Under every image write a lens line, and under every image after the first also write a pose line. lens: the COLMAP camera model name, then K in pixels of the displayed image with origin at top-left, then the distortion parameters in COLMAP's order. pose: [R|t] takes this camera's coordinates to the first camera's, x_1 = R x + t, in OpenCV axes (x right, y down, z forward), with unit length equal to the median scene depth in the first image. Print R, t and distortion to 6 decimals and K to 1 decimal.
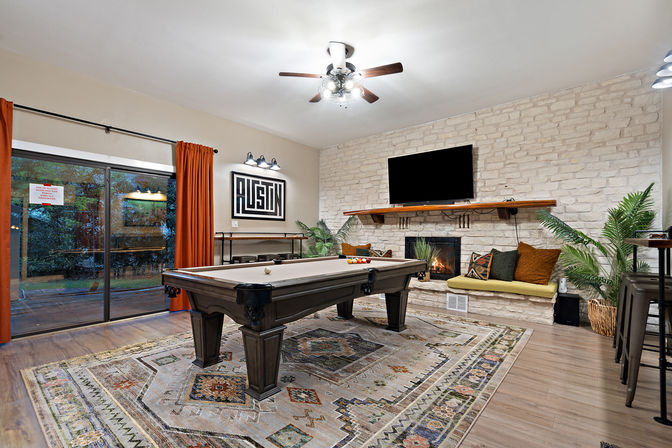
lens RADIAL K [[309.9, 0, 337.1], [0, 309.9, 229.0], [0, 0, 1]] dist [0.001978, -0.000135]
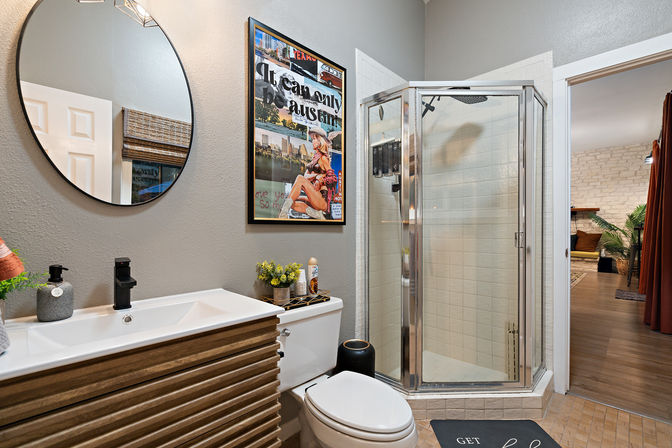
lens RADIAL K [[309.9, 0, 335.3], [0, 309.9, 224.8], [0, 0, 1]] dist [0.001978, -0.000135]
pose [[0.996780, -0.002839, -0.080134, -0.760201], [0.003768, 0.999927, 0.011446, -0.016580], [0.080096, -0.011711, 0.996718, -1.032452]]
